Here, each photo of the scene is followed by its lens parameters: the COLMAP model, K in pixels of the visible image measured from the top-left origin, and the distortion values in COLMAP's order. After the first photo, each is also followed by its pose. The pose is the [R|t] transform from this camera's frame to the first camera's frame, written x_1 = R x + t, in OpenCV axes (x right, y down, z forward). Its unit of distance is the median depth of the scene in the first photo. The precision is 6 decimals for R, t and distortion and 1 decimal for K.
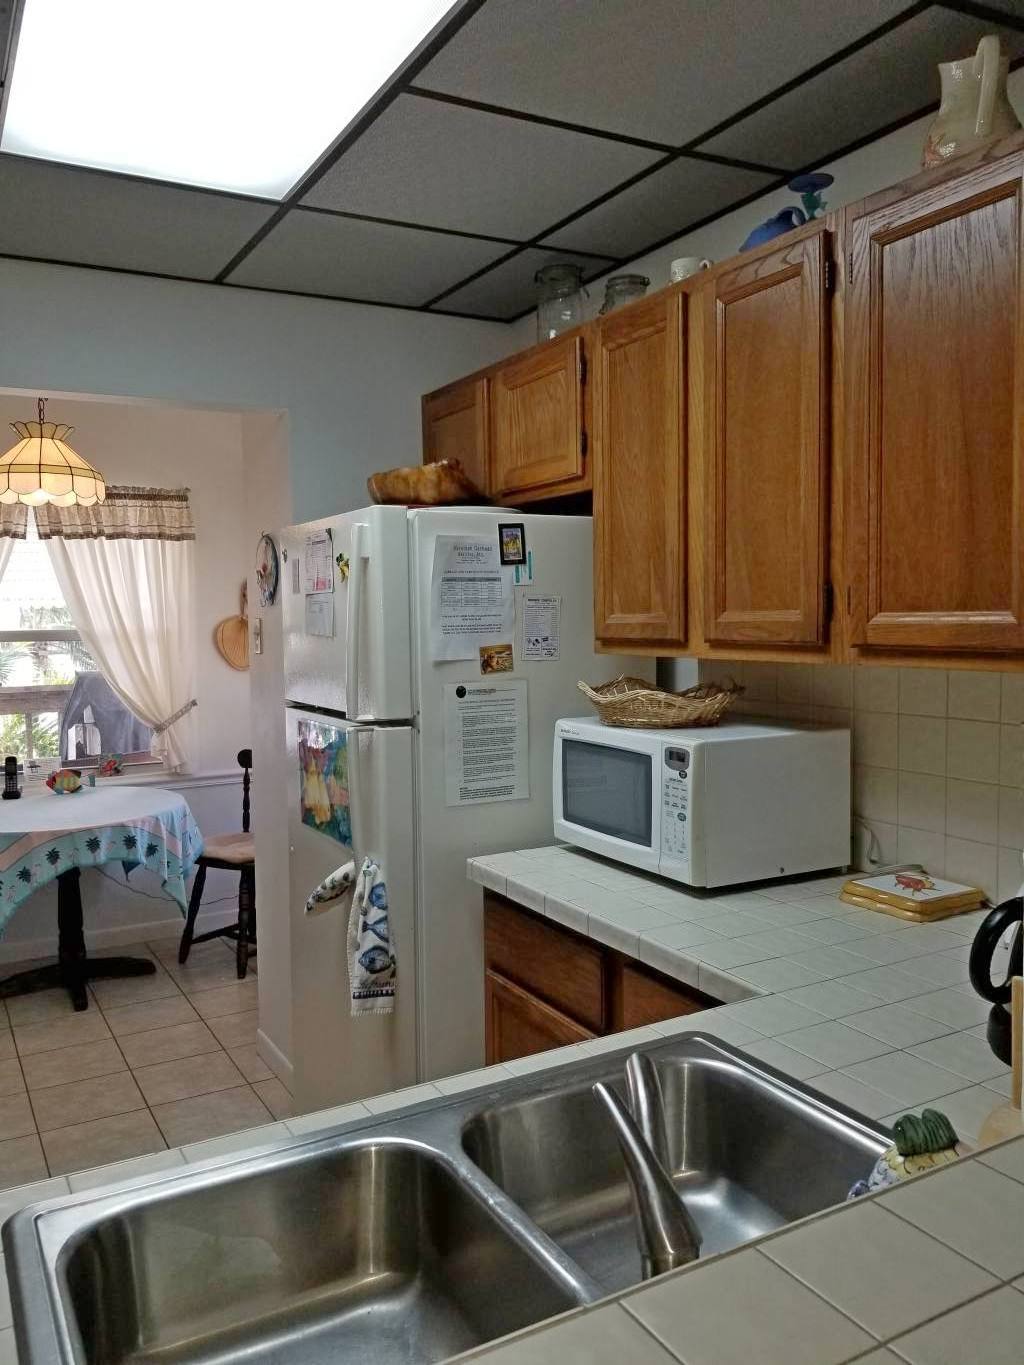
lens RADIAL K [[1072.3, 0, 526.9], [0, 1072.3, 690.3], [0, 0, 1]] dist [0.012902, 0.001797]
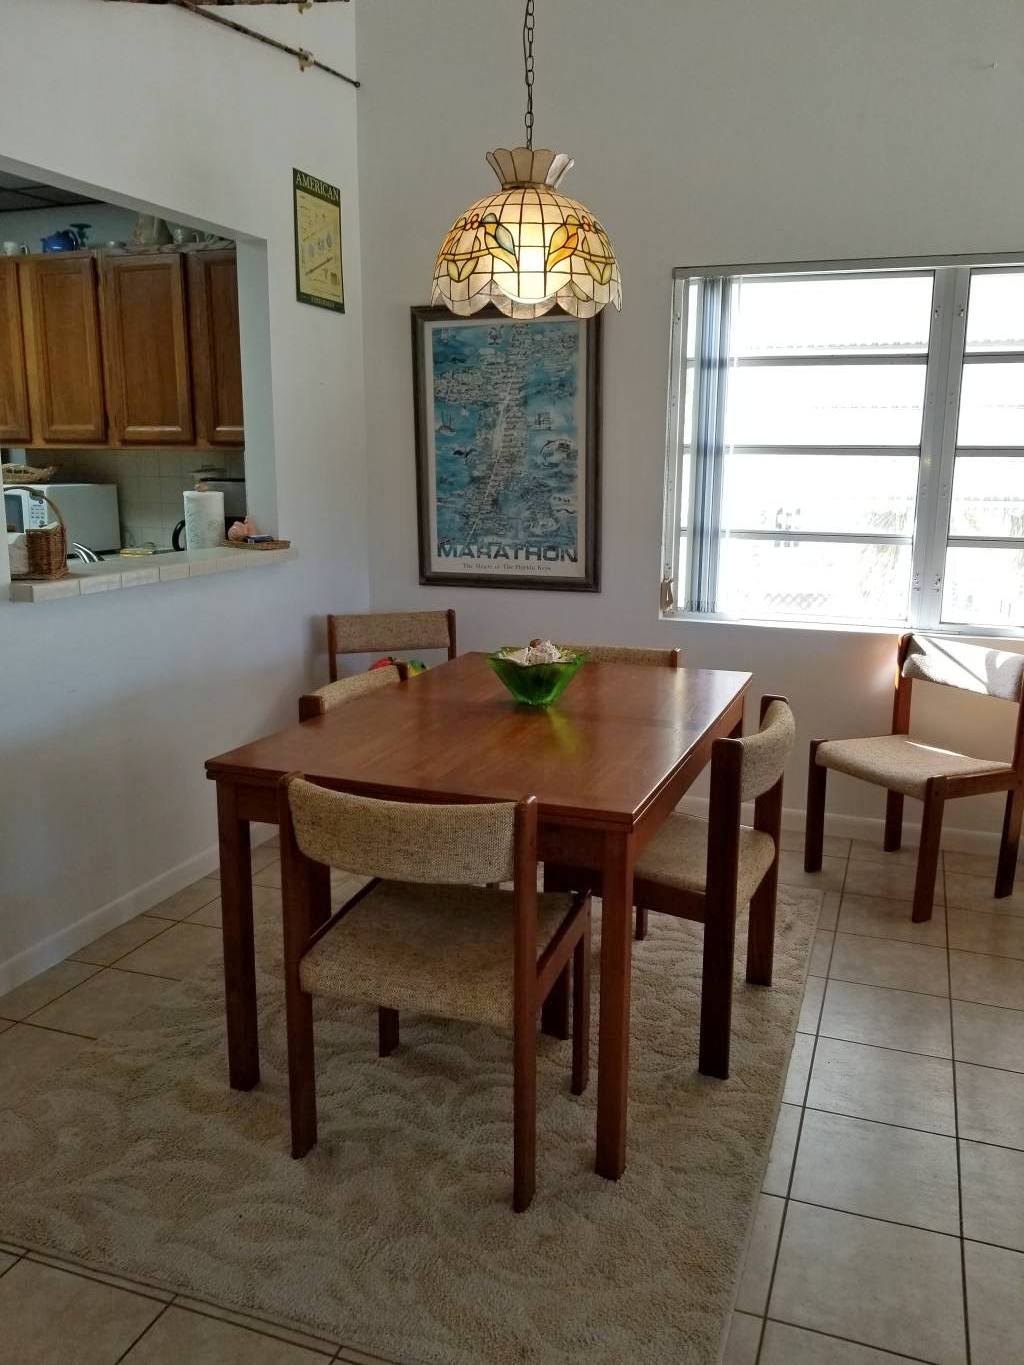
lens RADIAL K [[1050.2, 0, 512.0], [0, 1050.2, 682.5], [0, 0, 1]] dist [0.040741, -0.114799]
pose [[0.770902, -0.114134, 0.626645, -0.446056], [0.024948, 0.988471, 0.149343, 0.131559], [-0.636465, -0.099495, 0.764861, -1.133745]]
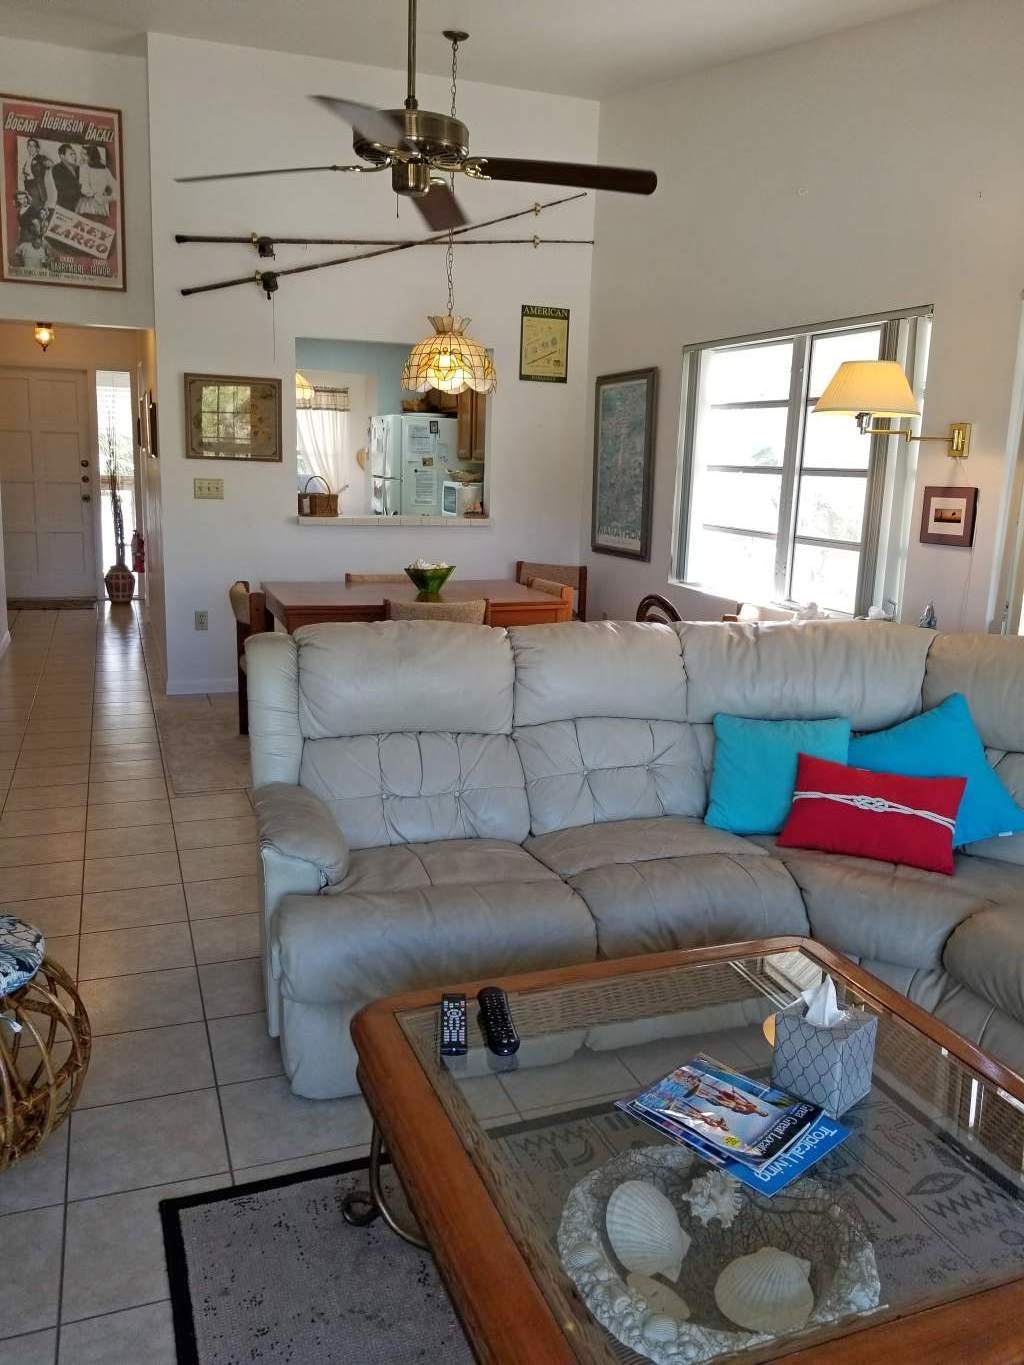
lens RADIAL K [[1050.2, 0, 512.0], [0, 1050.2, 682.5], [0, 0, 1]] dist [0.040741, -0.114799]
pose [[0.984452, 0.079849, -0.156456, 0.901397], [-0.057931, 0.988462, 0.139955, 0.199287], [0.165826, -0.128716, 0.977719, -2.545407]]
